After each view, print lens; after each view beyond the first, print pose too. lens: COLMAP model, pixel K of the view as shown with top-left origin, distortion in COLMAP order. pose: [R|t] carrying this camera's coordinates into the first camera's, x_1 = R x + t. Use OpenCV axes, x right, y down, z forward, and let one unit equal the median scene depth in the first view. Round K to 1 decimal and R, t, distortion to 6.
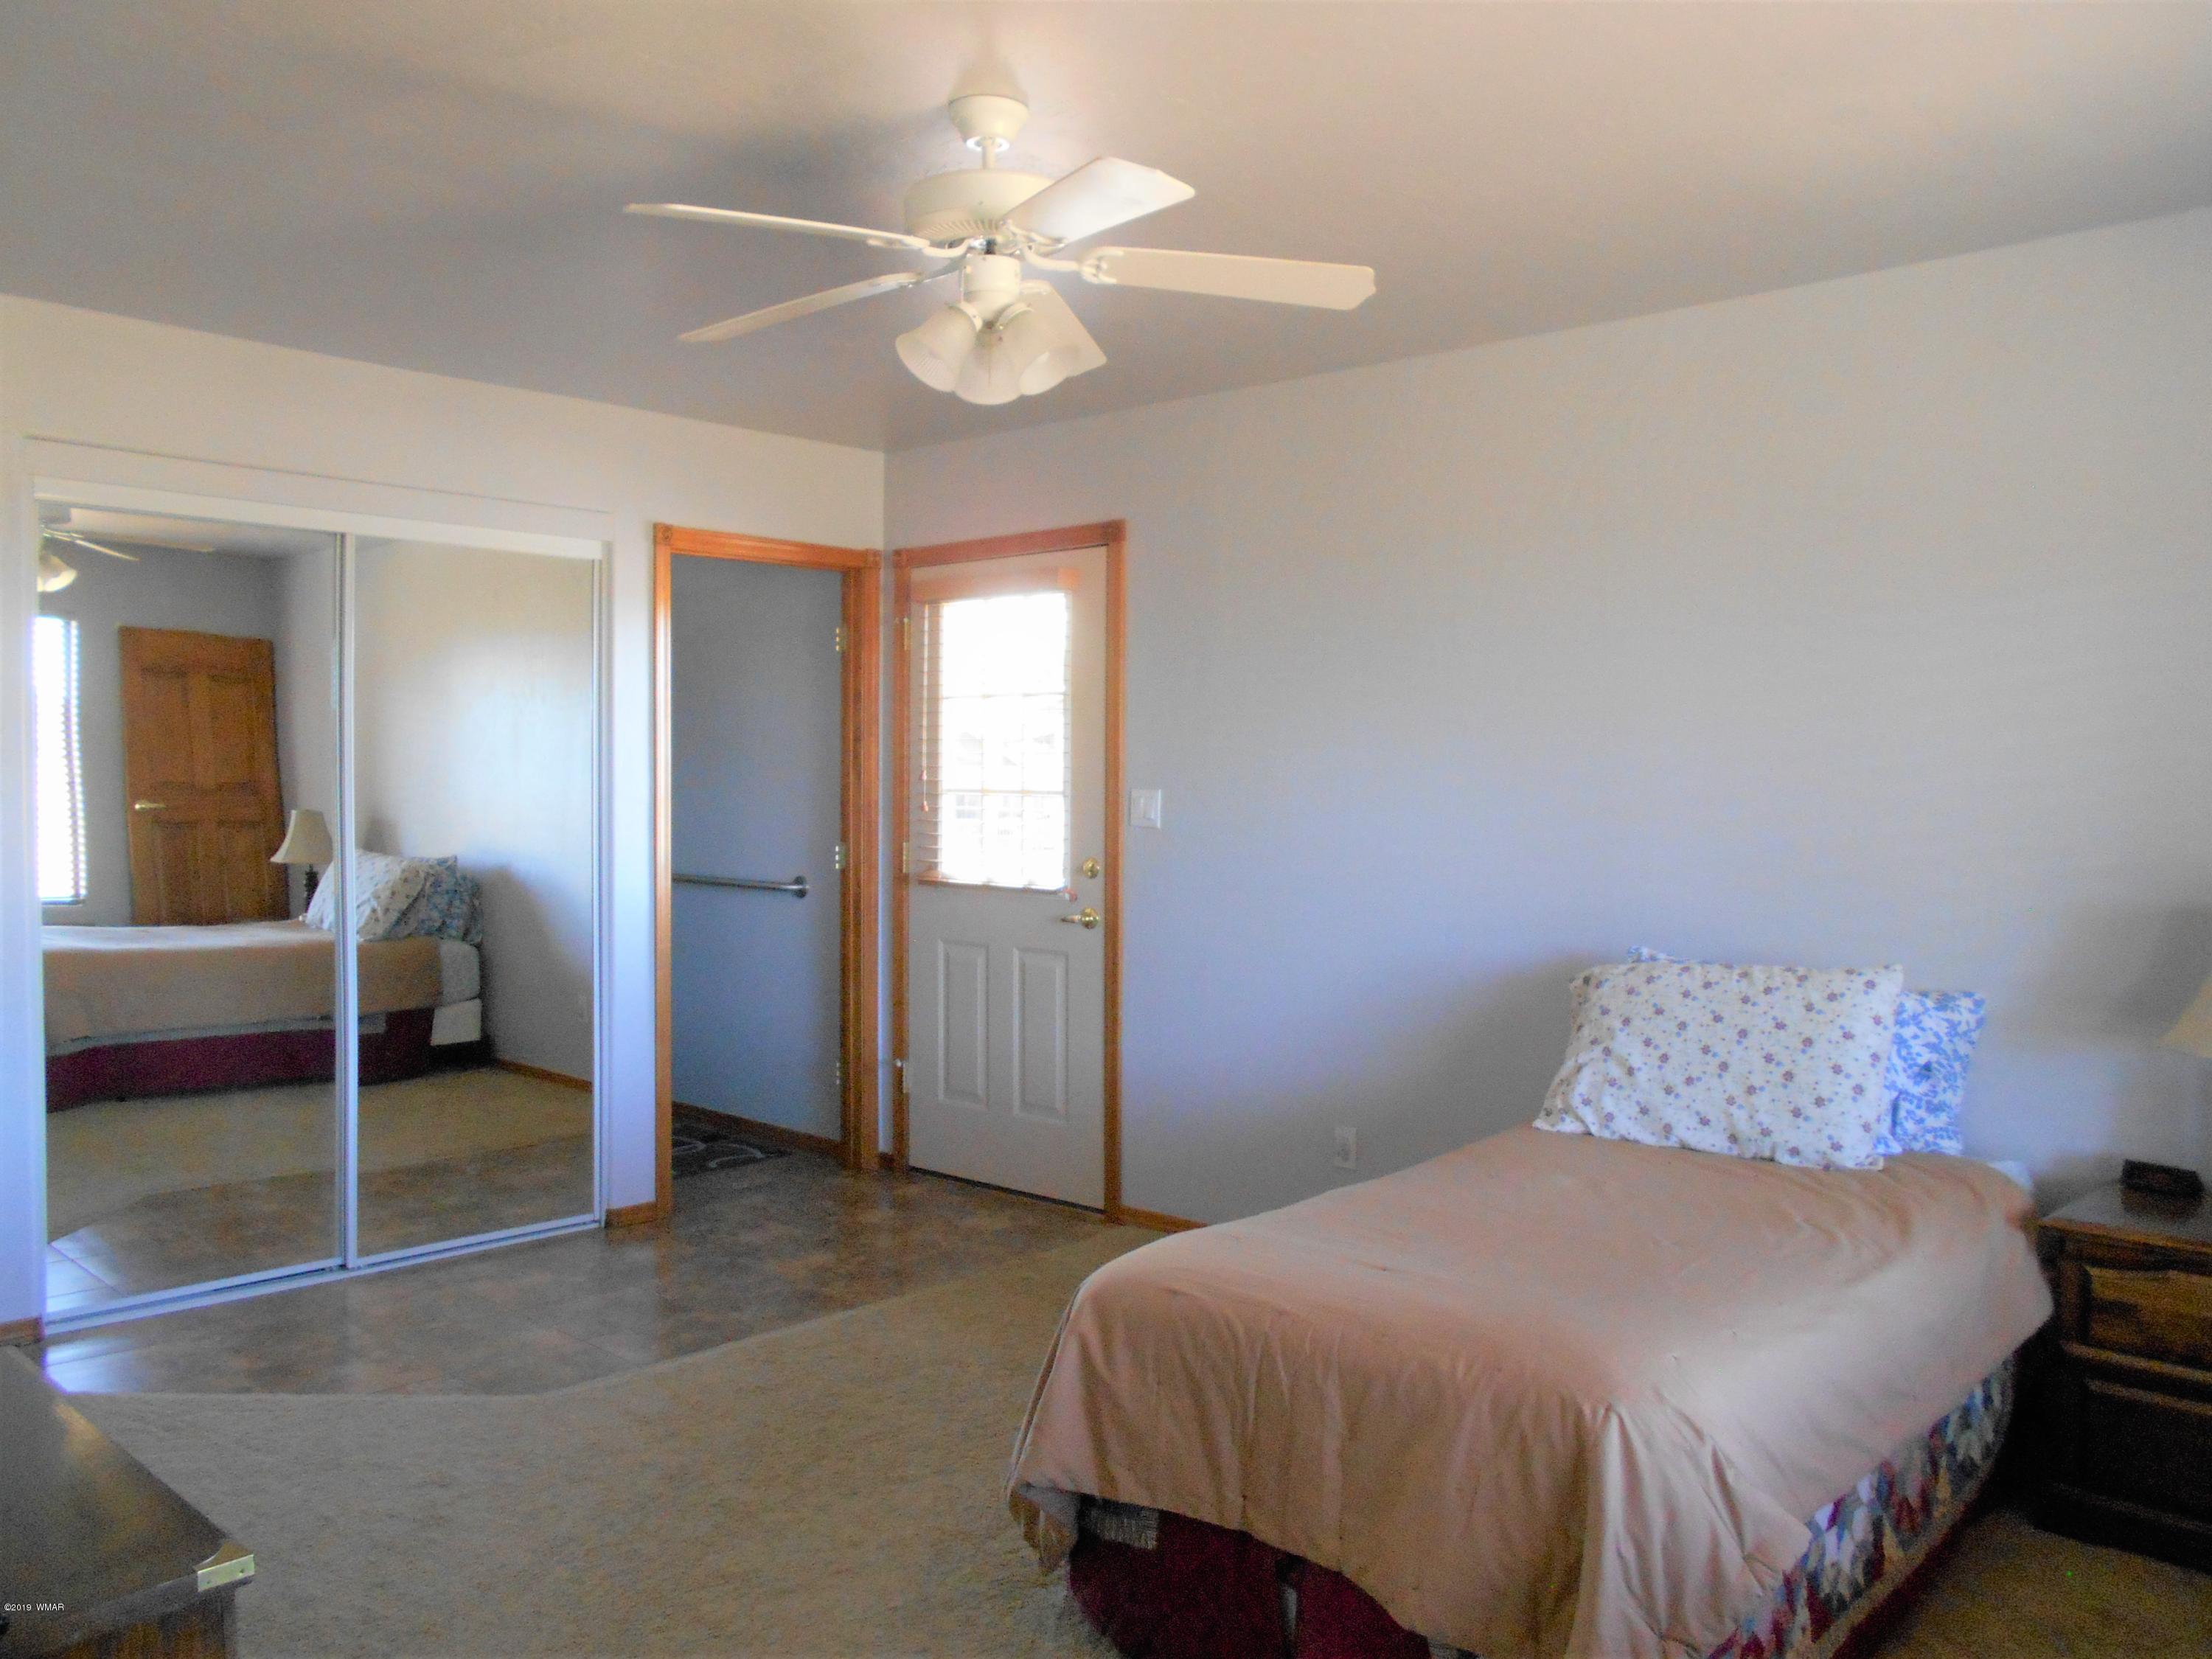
lens RADIAL K [[1741.6, 0, 1108.7], [0, 1741.6, 840.9], [0, 0, 1]] dist [-0.008895, 0.024917]
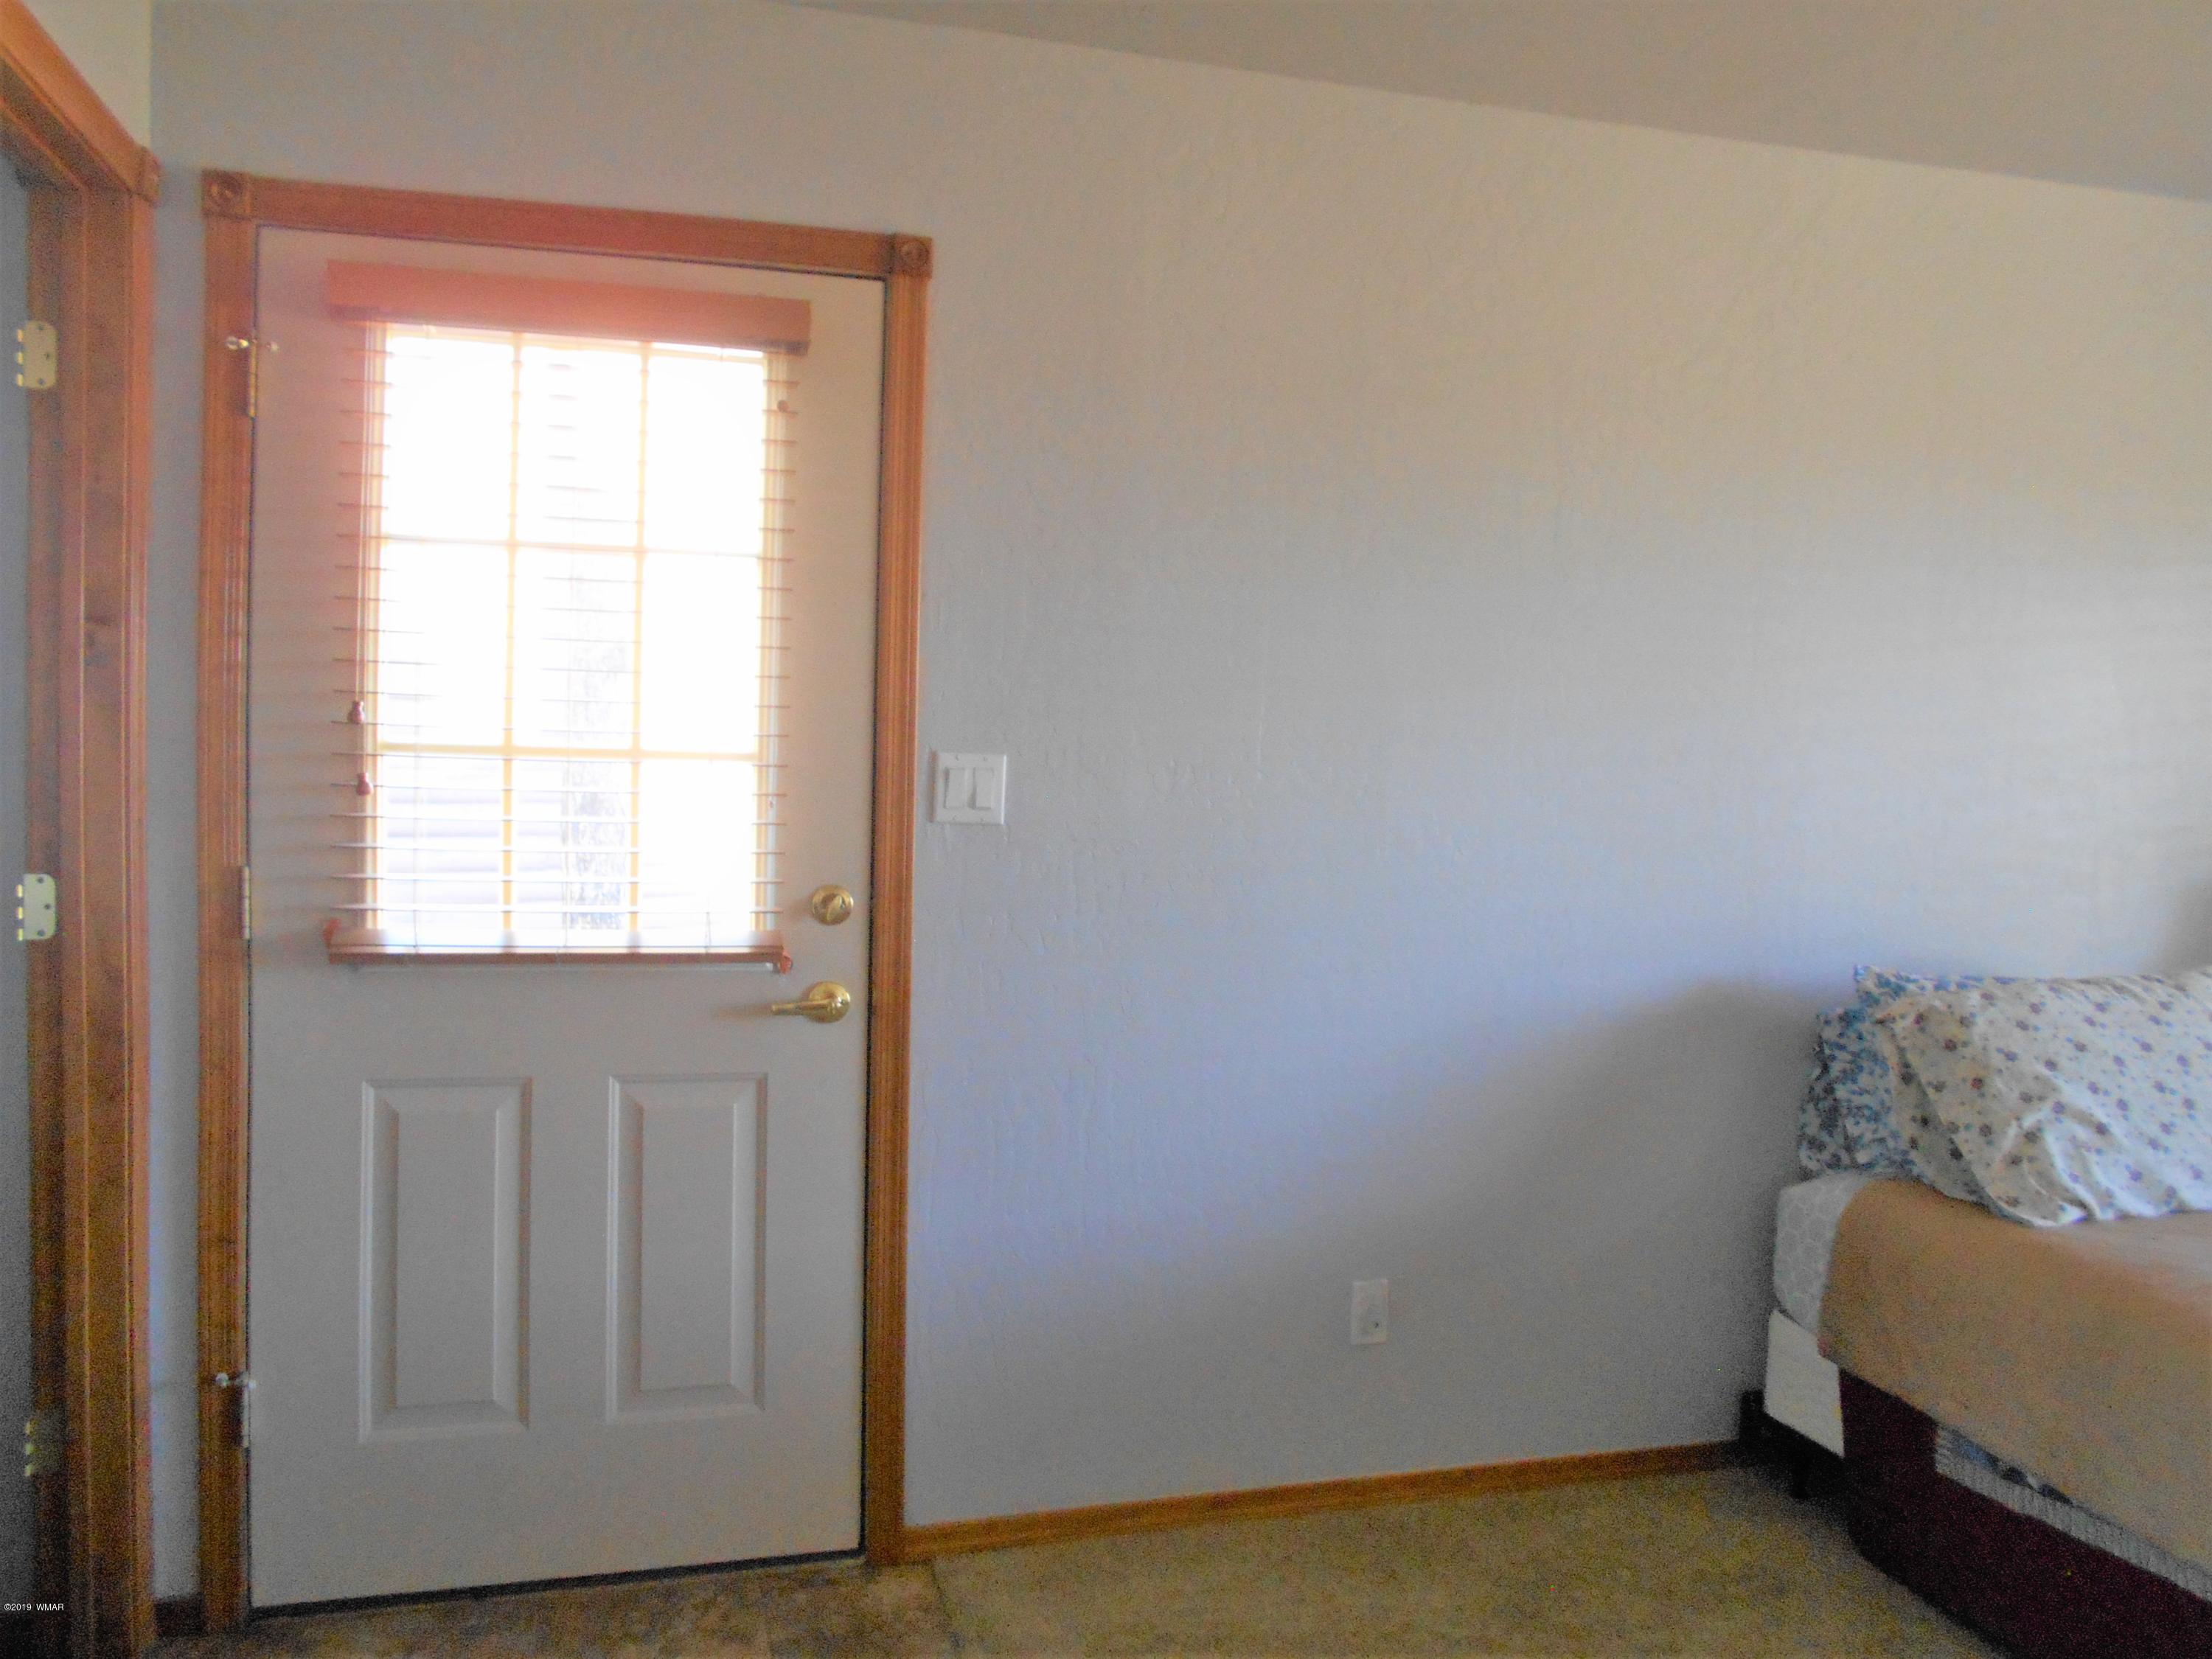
lens RADIAL K [[1741.6, 0, 1065.2], [0, 1741.6, 878.7], [0, 0, 1]] dist [-0.008895, 0.024917]
pose [[0.537988, -0.039516, 0.842026, -0.408191], [0.015723, 0.999197, 0.036846, -0.009875], [-0.842806, -0.006584, 0.538178, 0.665387]]
